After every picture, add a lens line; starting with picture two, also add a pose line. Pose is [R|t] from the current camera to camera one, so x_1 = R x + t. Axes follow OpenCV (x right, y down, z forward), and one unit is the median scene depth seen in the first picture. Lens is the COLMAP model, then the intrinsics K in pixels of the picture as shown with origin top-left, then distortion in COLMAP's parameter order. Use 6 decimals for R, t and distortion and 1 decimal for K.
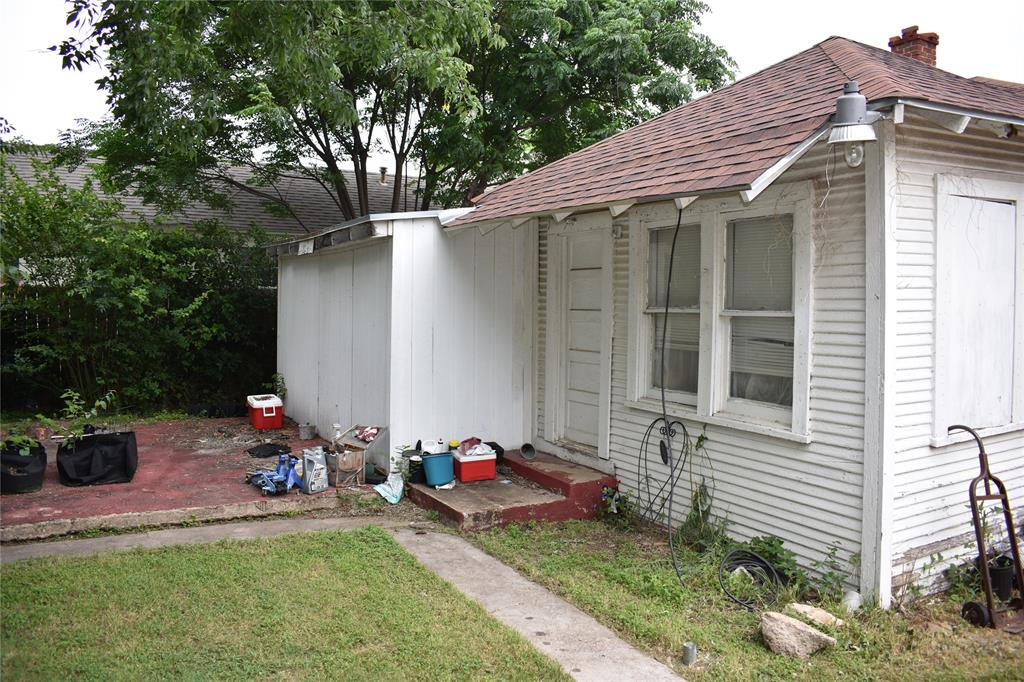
lens RADIAL K [[816.0, 0, 510.1], [0, 816.0, 348.8], [0, 0, 1]] dist [-0.087652, 0.012356]
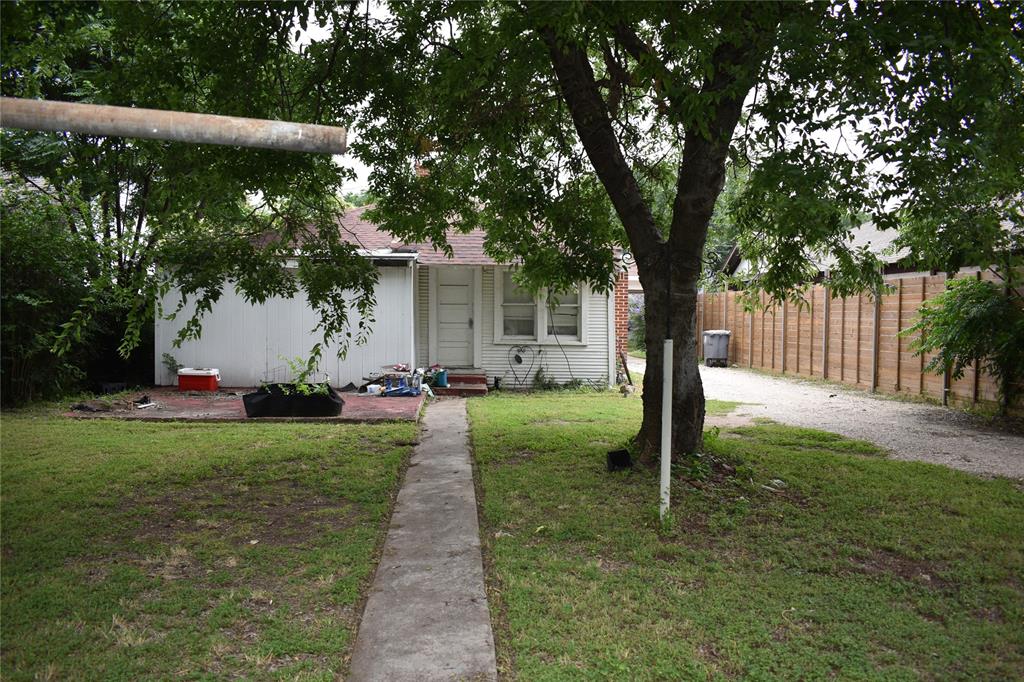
lens RADIAL K [[816.0, 0, 510.1], [0, 816.0, 348.8], [0, 0, 1]] dist [-0.087652, 0.012356]
pose [[0.438416, -0.046591, 0.897564, -2.747979], [0.041396, 0.998642, 0.031618, 0.014134], [-0.897818, 0.023294, 0.439749, -0.155344]]
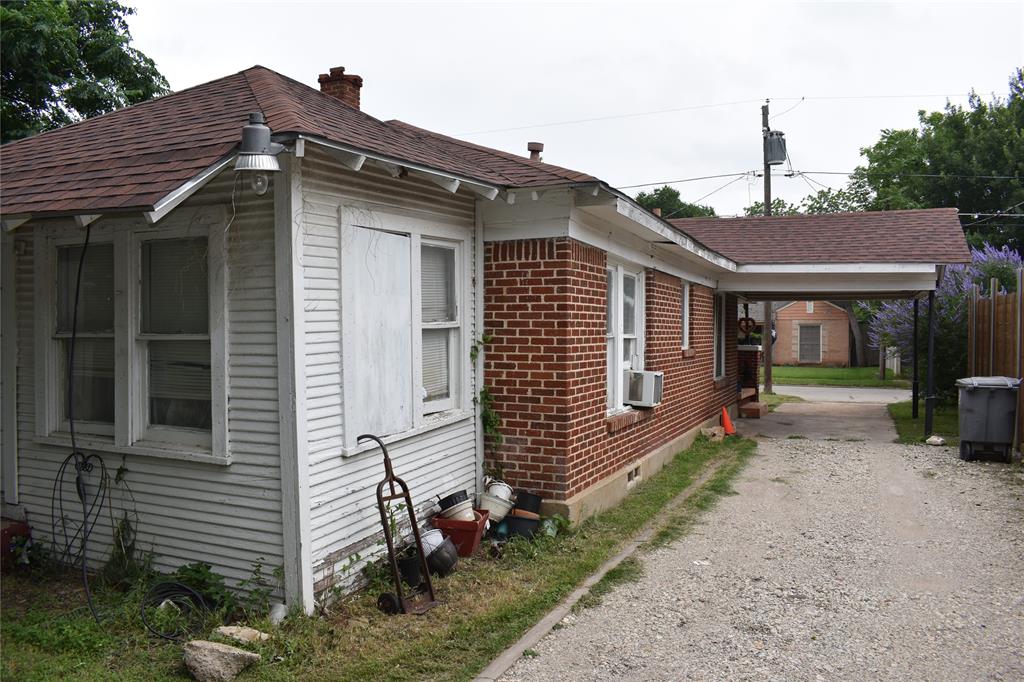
lens RADIAL K [[816.0, 0, 510.1], [0, 816.0, 348.8], [0, 0, 1]] dist [-0.087652, 0.012356]
pose [[0.788958, -0.026135, 0.613891, 0.032644], [0.041397, 0.999086, -0.010670, -0.002514], [-0.613051, 0.033832, 0.789319, -0.016825]]
